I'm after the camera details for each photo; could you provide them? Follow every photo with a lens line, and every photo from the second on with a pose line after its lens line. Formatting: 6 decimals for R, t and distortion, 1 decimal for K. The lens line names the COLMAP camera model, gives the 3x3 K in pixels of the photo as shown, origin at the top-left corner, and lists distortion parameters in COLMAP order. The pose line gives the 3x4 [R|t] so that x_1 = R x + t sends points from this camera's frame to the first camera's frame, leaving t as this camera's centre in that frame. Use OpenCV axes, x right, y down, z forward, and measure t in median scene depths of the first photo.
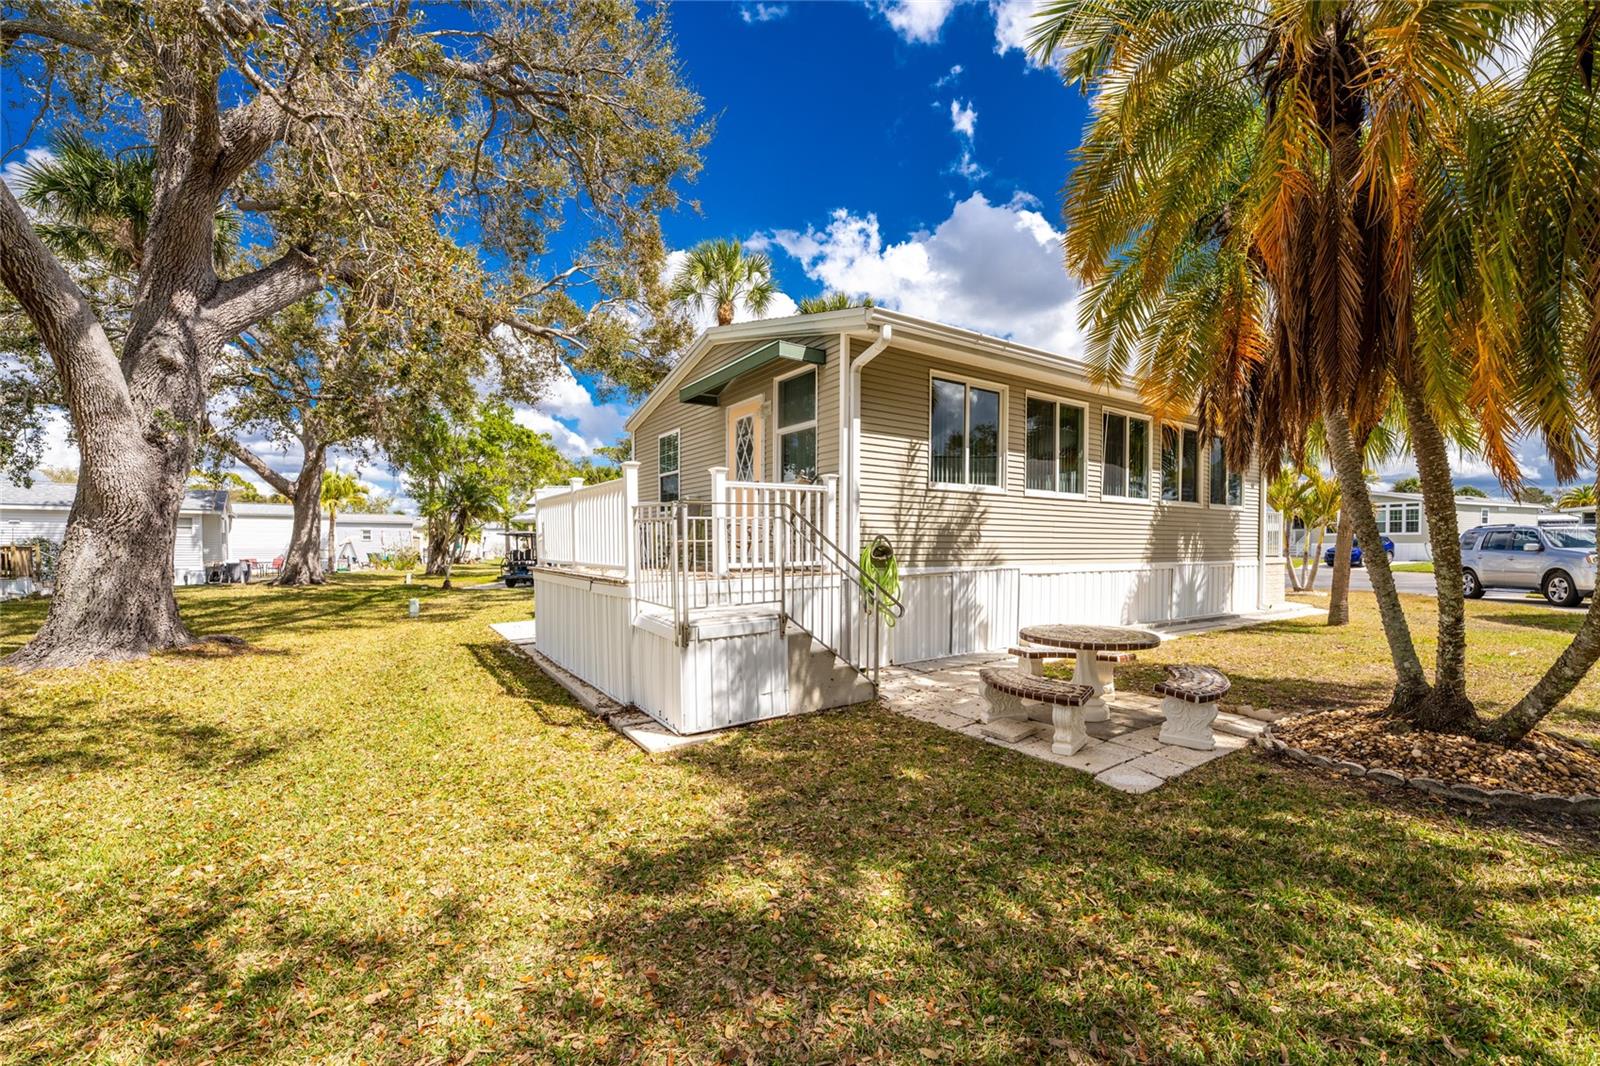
lens RADIAL K [[670.1, 0, 799.0], [0, 670.1, 558.7], [0, 0, 1]] dist [-0.016698, 0.000055]
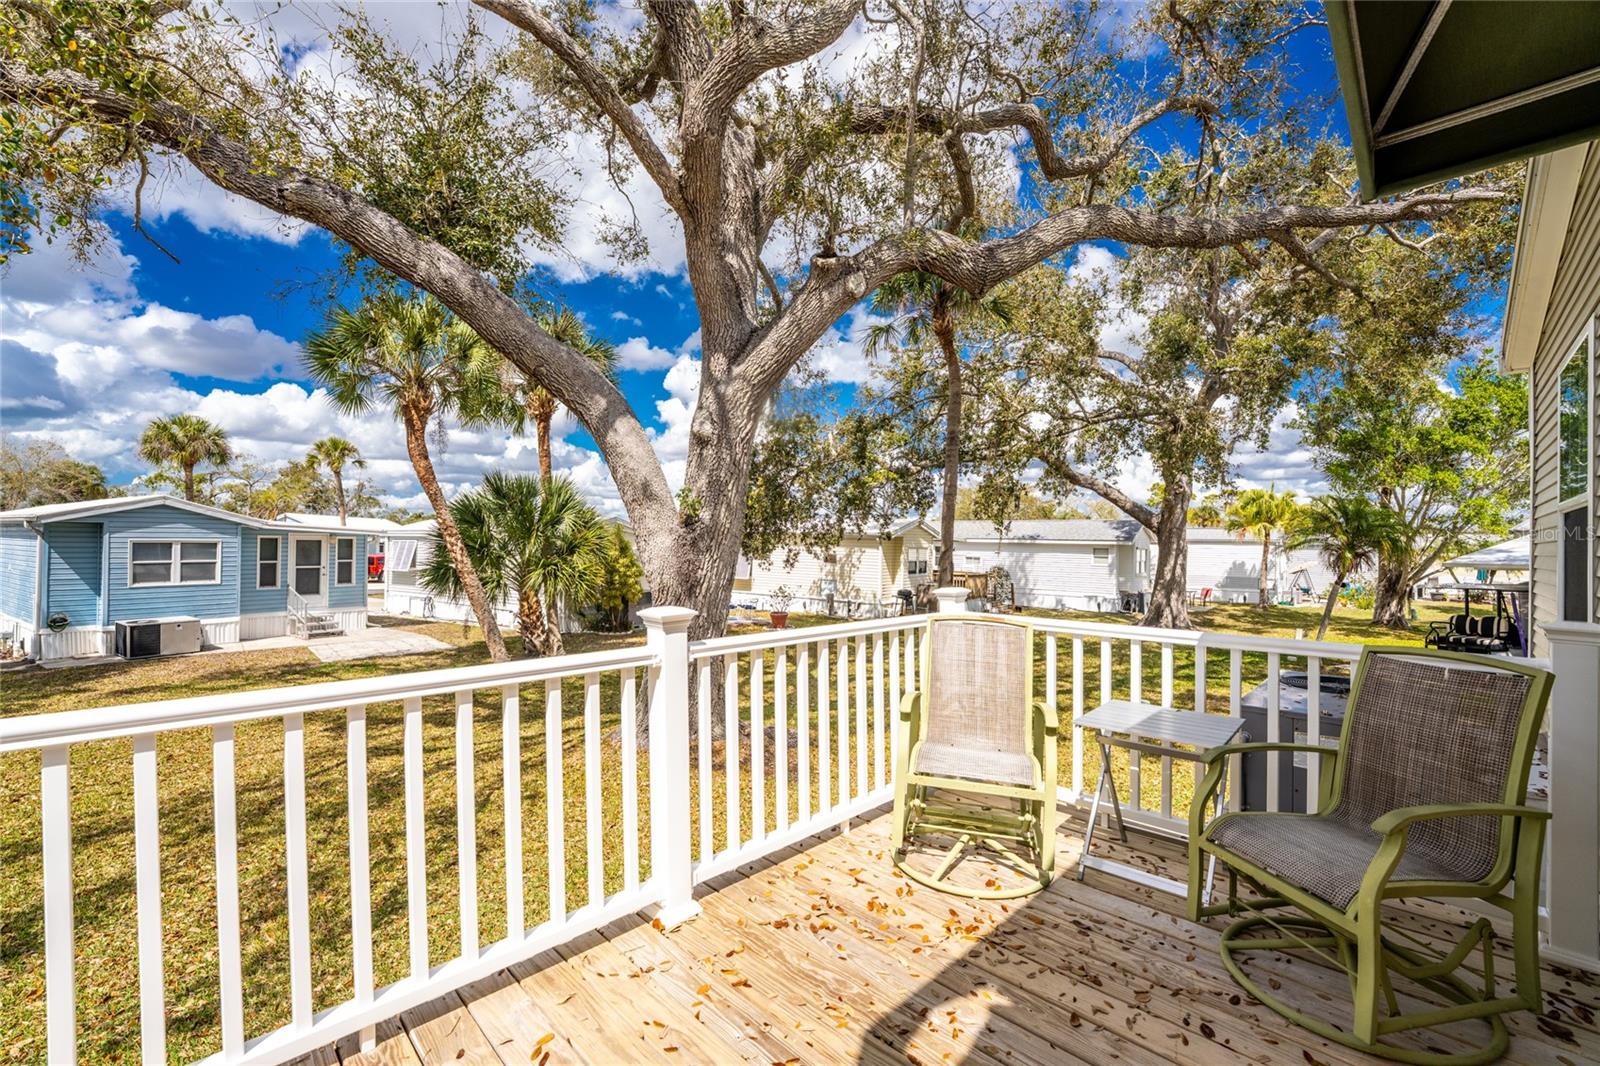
lens RADIAL K [[650.9, 0, 799.7], [0, 650.9, 537.0], [0, 0, 1]] dist [-0.019413, 0.000102]
pose [[0.205515, -0.008567, -0.978616, -0.022045], [-0.035666, 0.999232, -0.016237, -0.137169], [0.978004, 0.038241, 0.205052, 0.914906]]
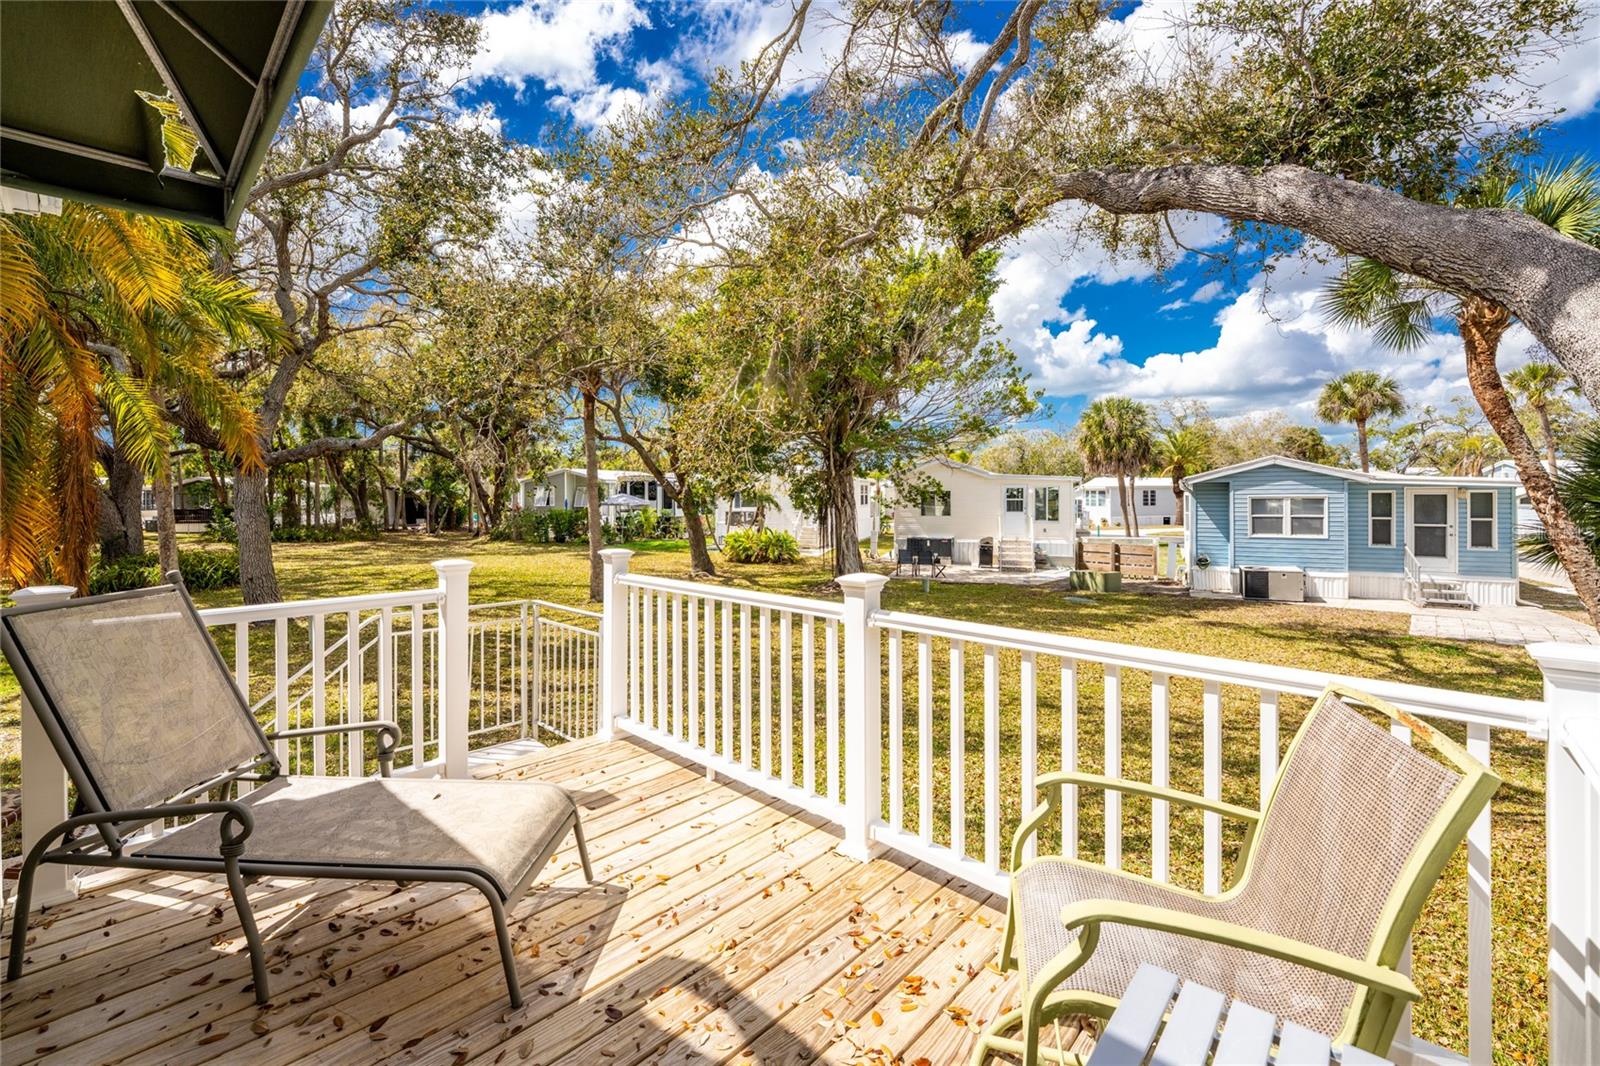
lens RADIAL K [[669.4, 0, 781.2], [0, 669.4, 488.8], [0, 0, 1]] dist [-0.020283, -0.000065]
pose [[-0.975815, 0.003035, -0.218575, -0.211993], [-0.001401, 0.999796, 0.020138, -0.158468], [0.218592, 0.019958, -0.975612, 1.242466]]
